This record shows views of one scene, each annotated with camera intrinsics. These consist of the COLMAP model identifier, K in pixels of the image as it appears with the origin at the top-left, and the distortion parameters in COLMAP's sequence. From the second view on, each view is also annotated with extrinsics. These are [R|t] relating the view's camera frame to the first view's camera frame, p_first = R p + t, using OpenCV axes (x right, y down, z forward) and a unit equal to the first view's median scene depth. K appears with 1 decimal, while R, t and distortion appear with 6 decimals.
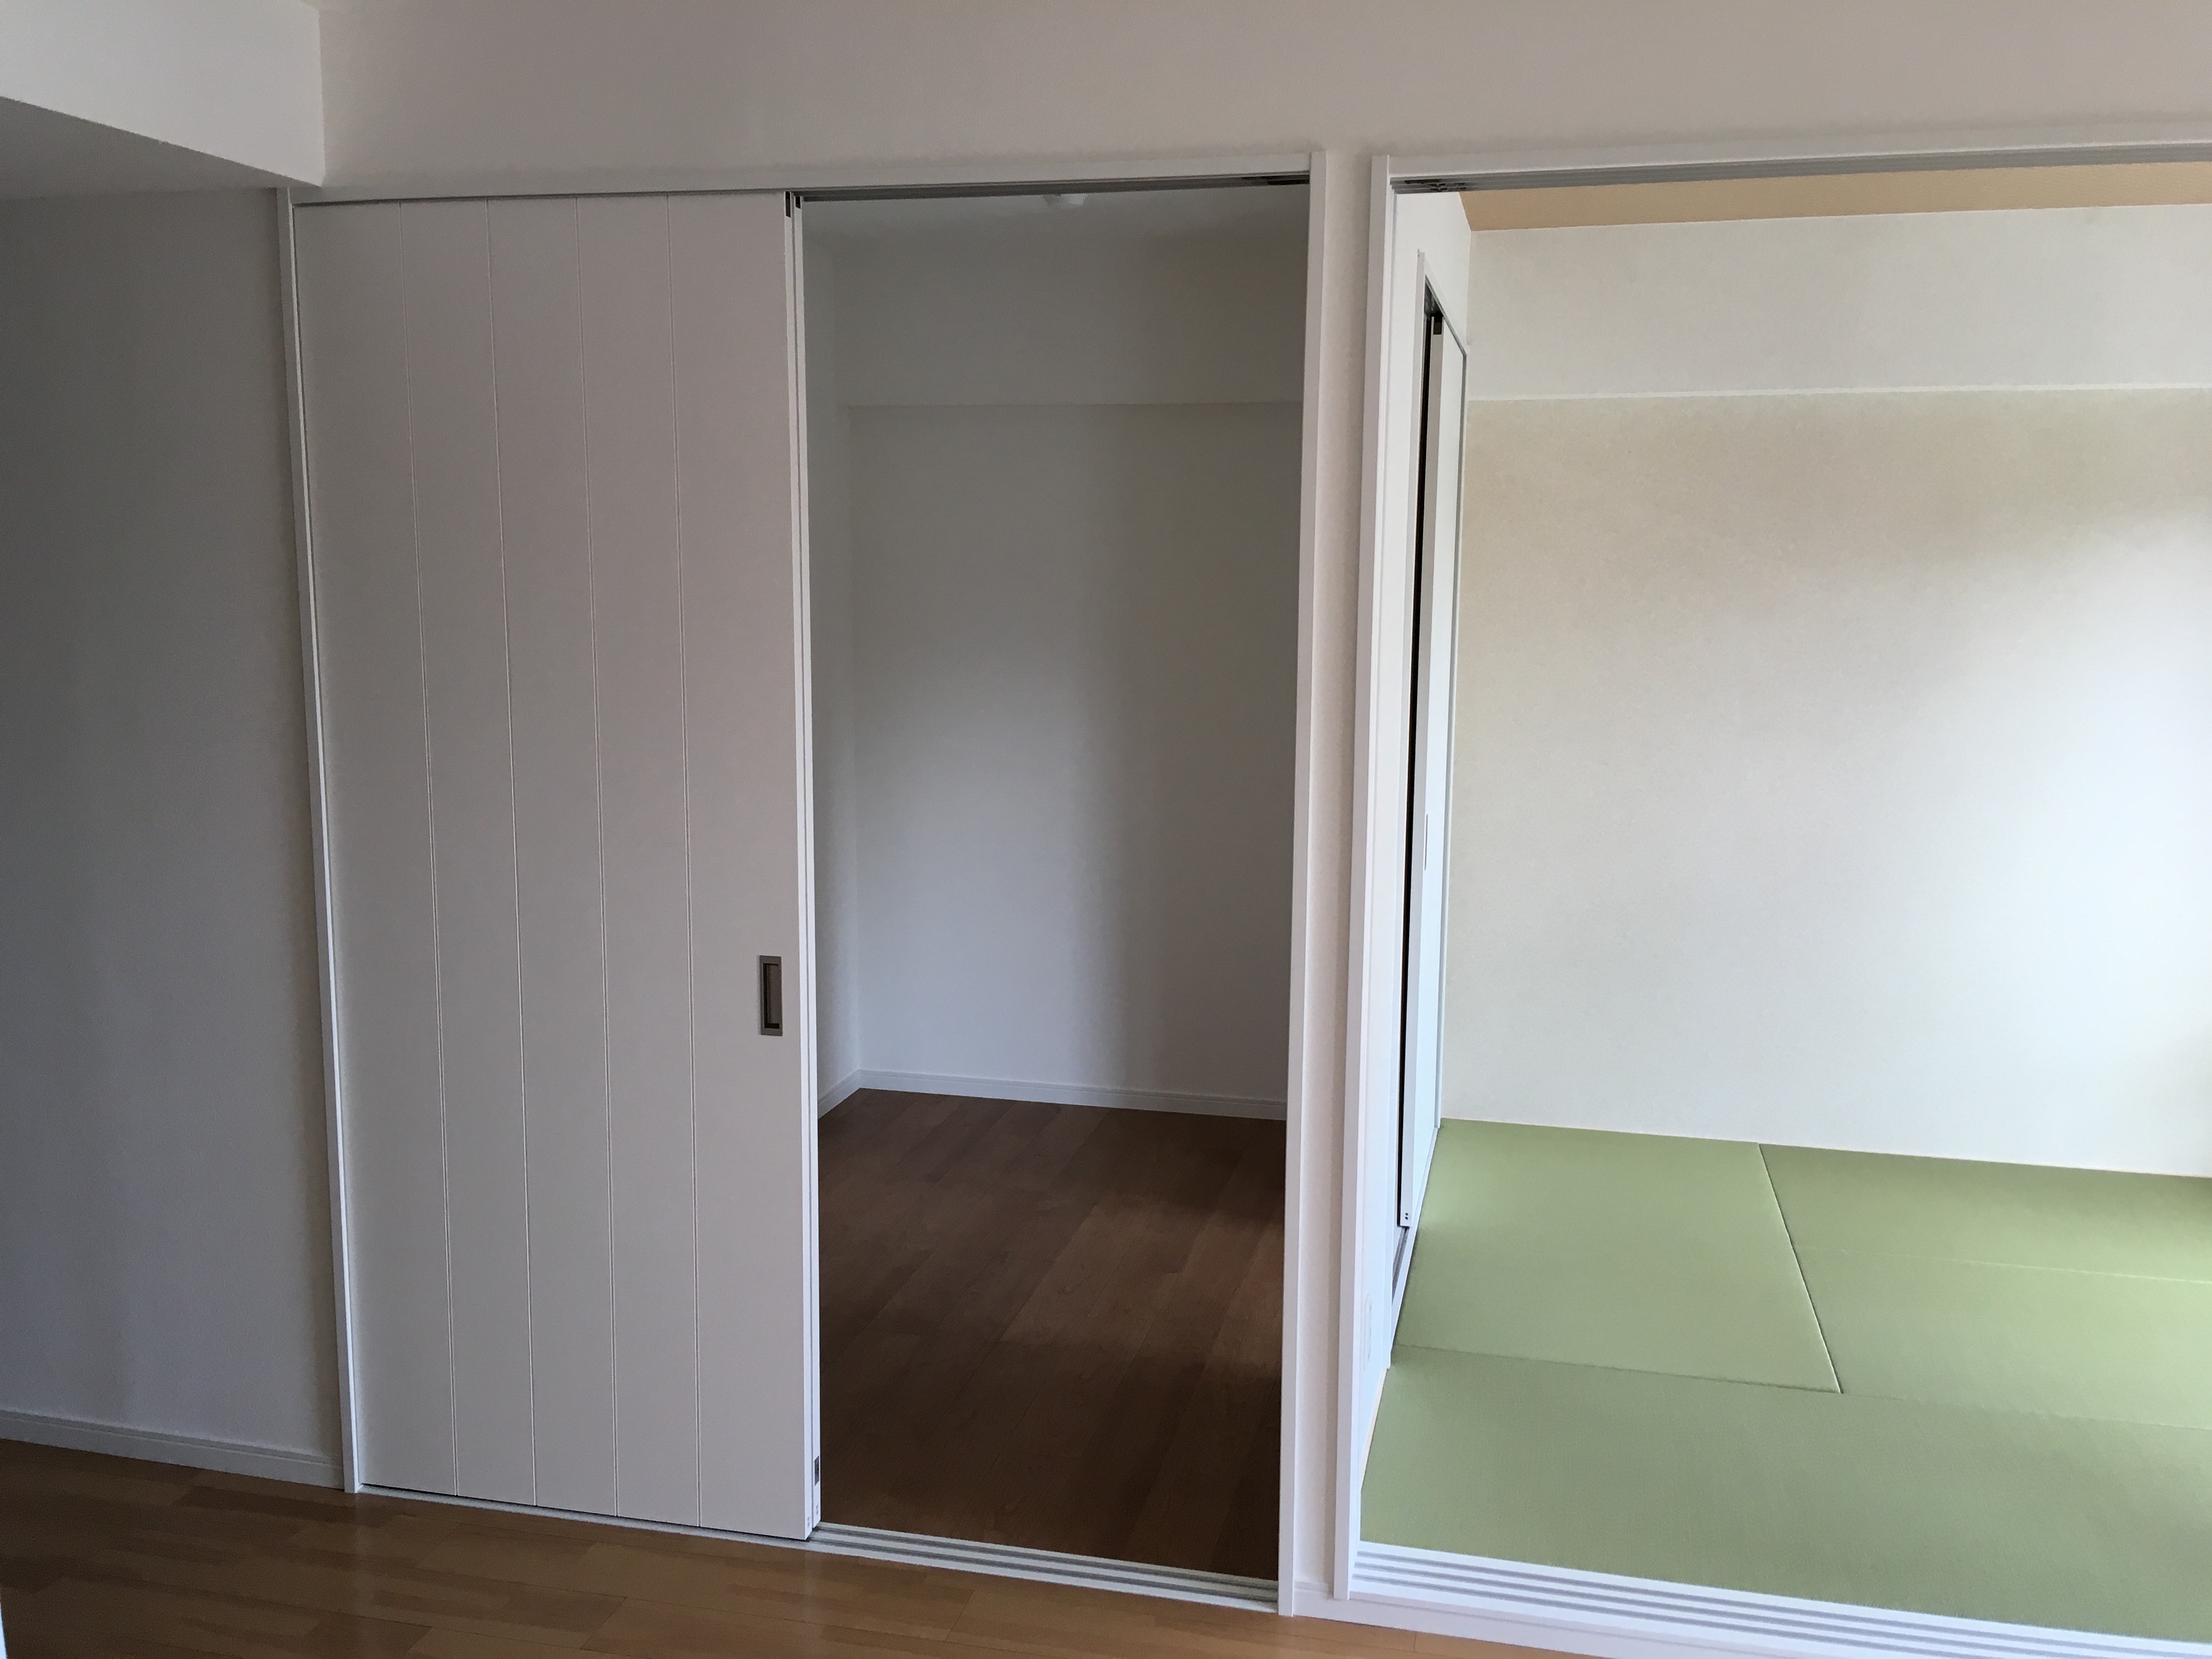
lens RADIAL K [[1868.1, 0, 1113.6], [0, 1868.1, 819.6], [0, 0, 1]] dist [0.116910, -0.171187]
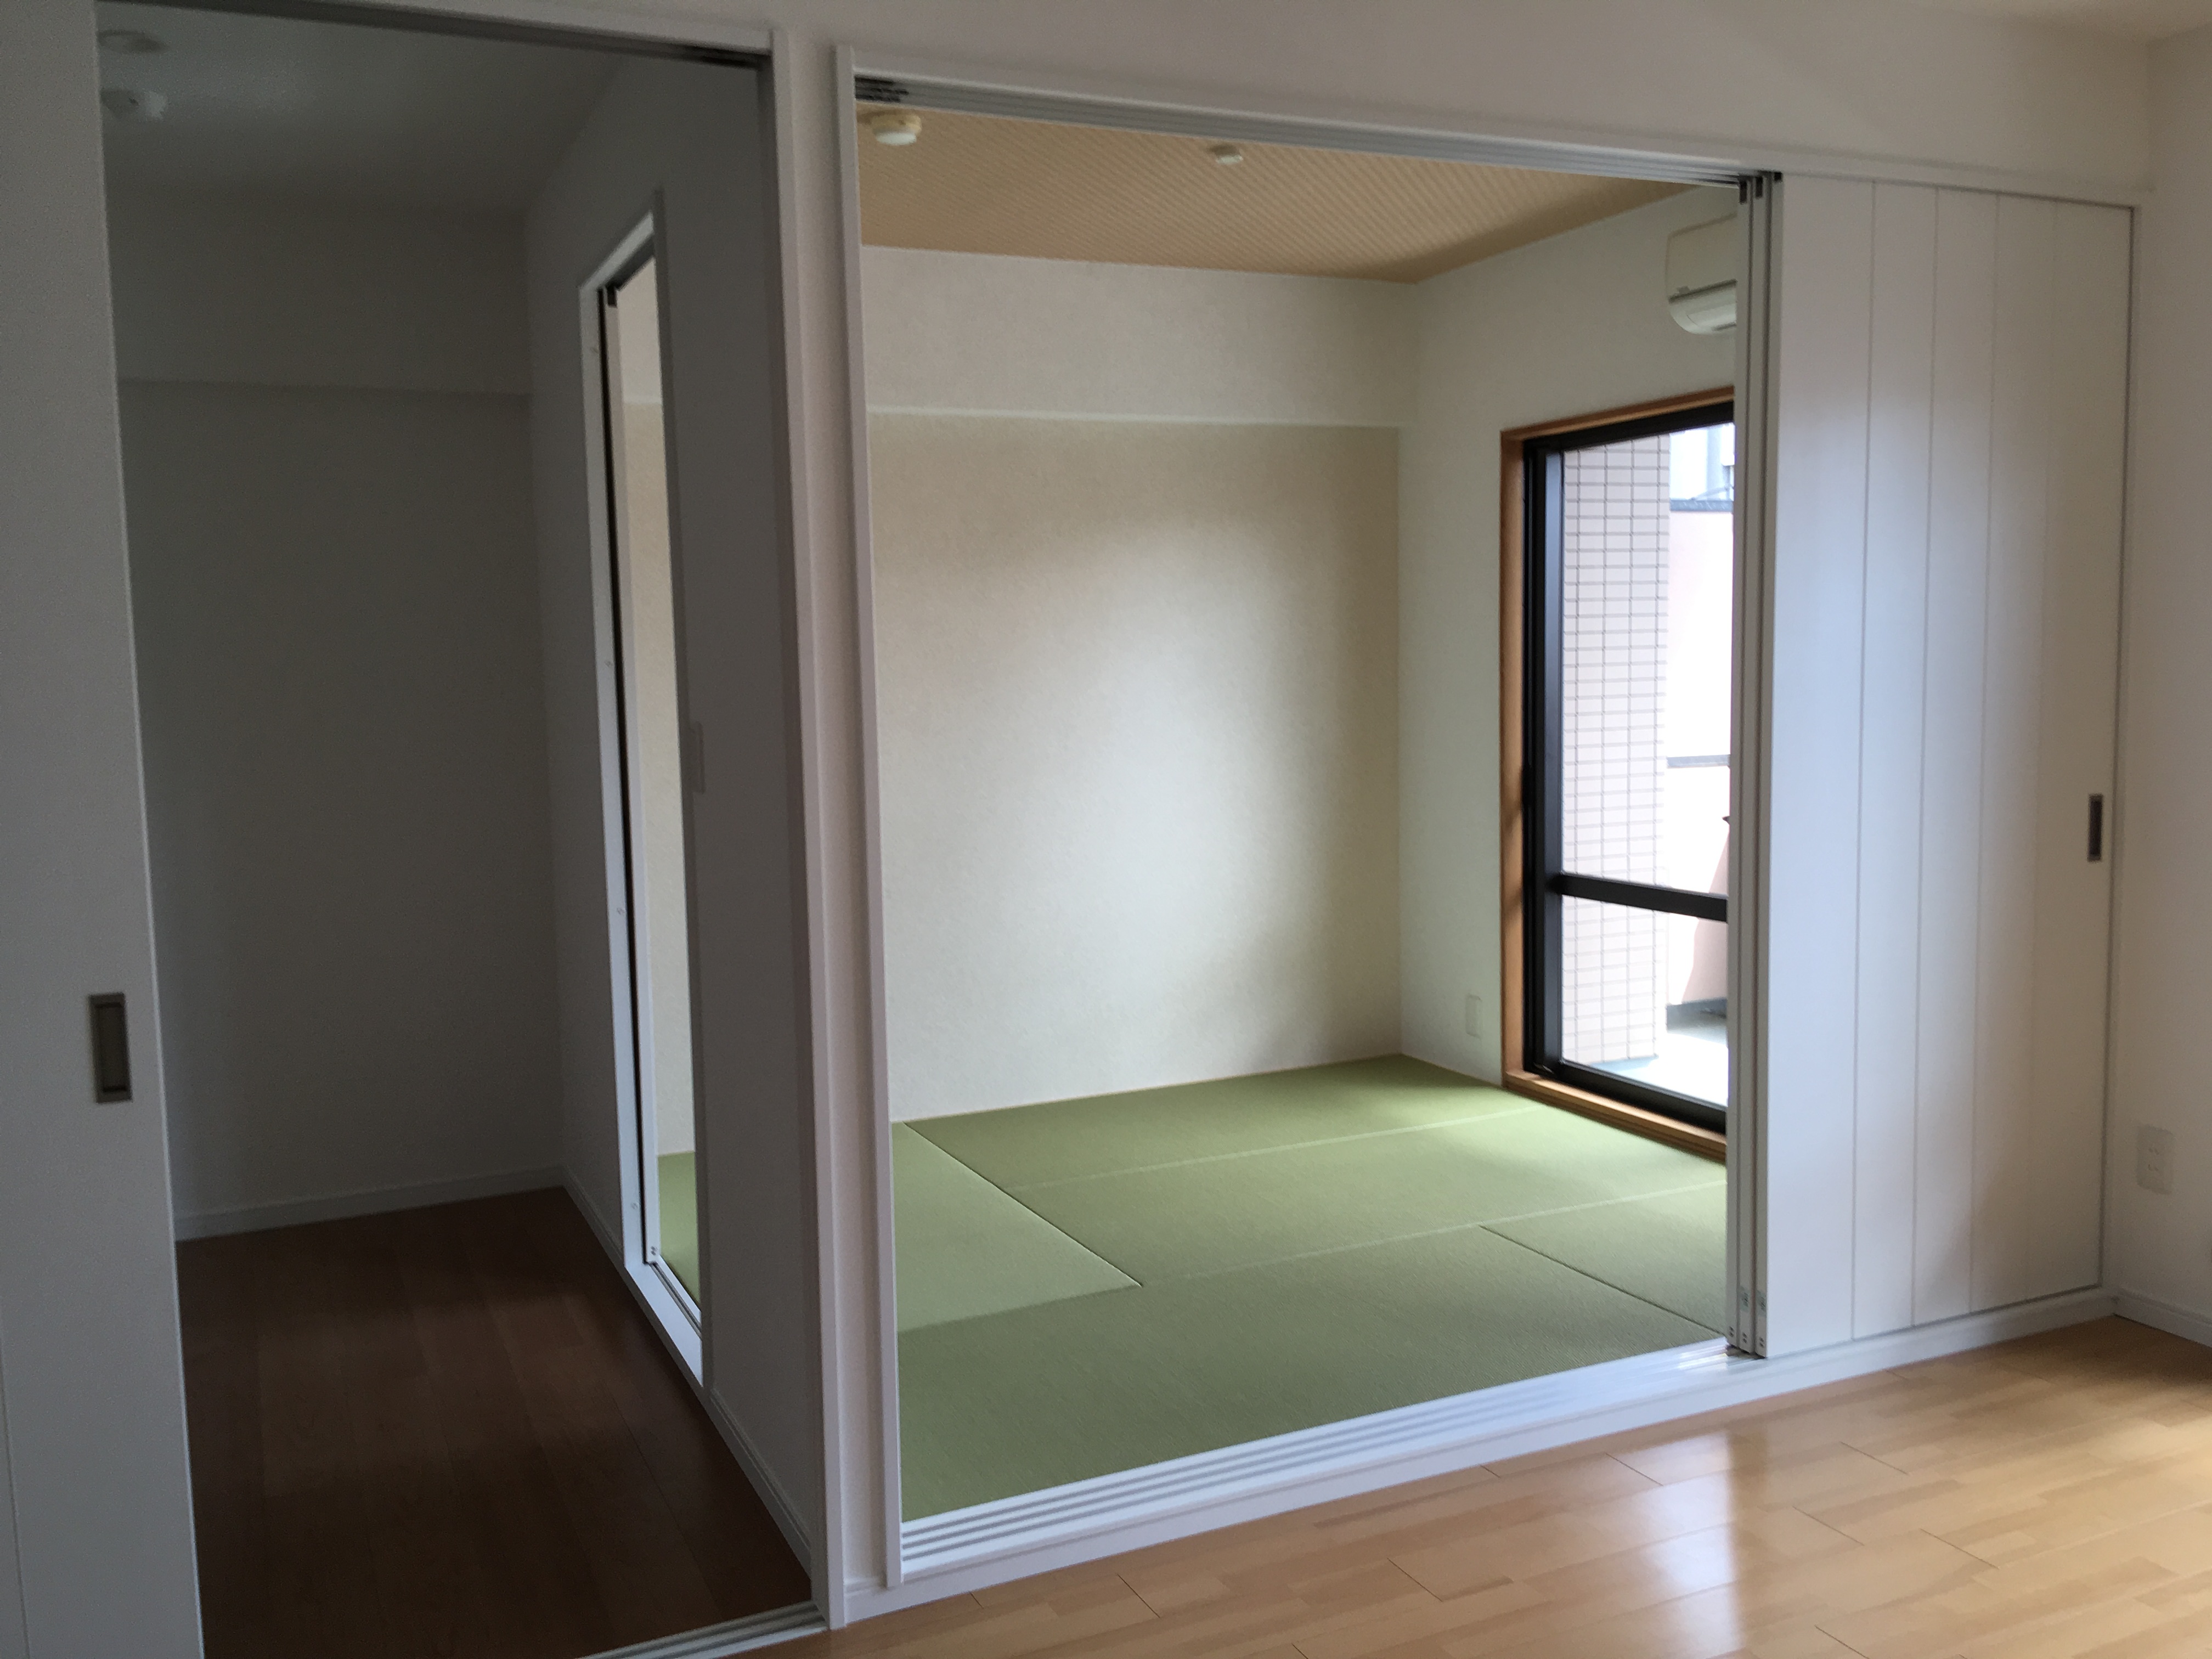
lens RADIAL K [[1868.1, 0, 1113.6], [0, 1868.1, 819.6], [0, 0, 1]] dist [0.116910, -0.171187]
pose [[0.783942, -0.079417, 0.615733, -0.337354], [0.115715, 0.993096, -0.019238, 0.066882], [-0.609954, 0.086331, 0.787720, 0.168209]]
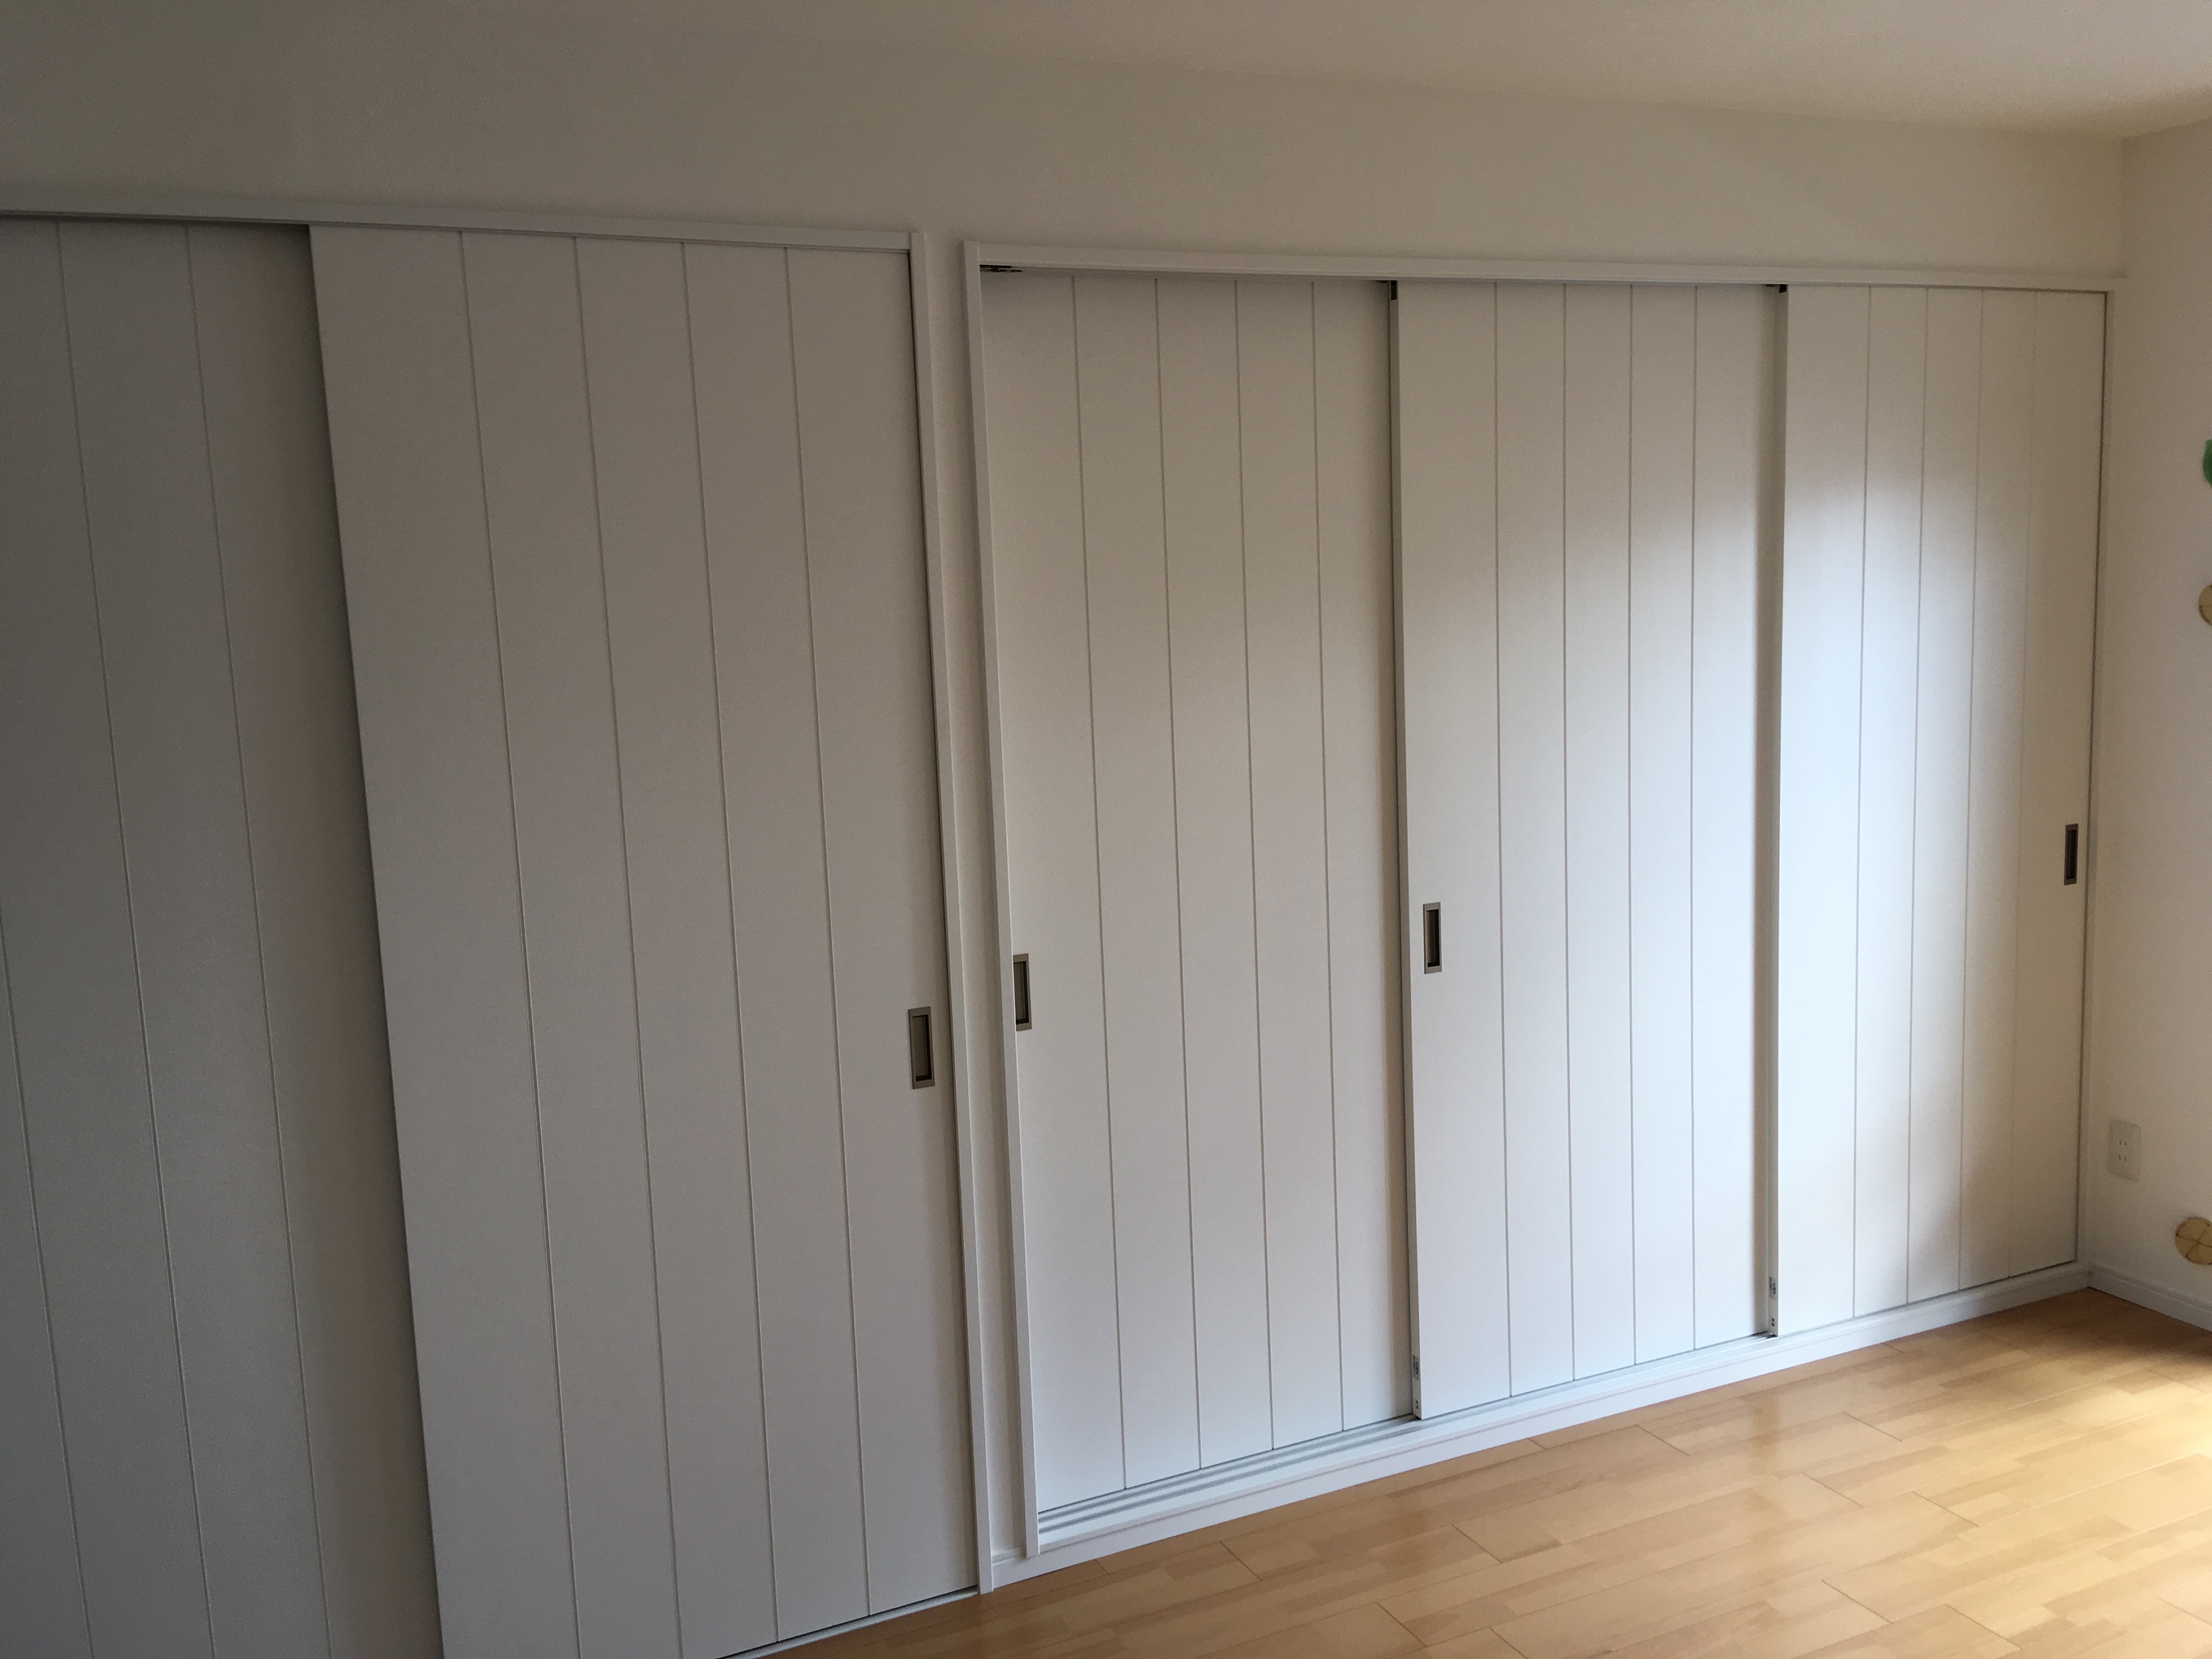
lens RADIAL K [[1868.1, 0, 1113.6], [0, 1868.1, 819.6], [0, 0, 1]] dist [0.116910, -0.171187]
pose [[0.782106, -0.115936, 0.612265, -0.456474], [0.132551, 0.991007, 0.018332, -0.021051], [-0.608884, 0.066819, 0.790440, 0.085947]]
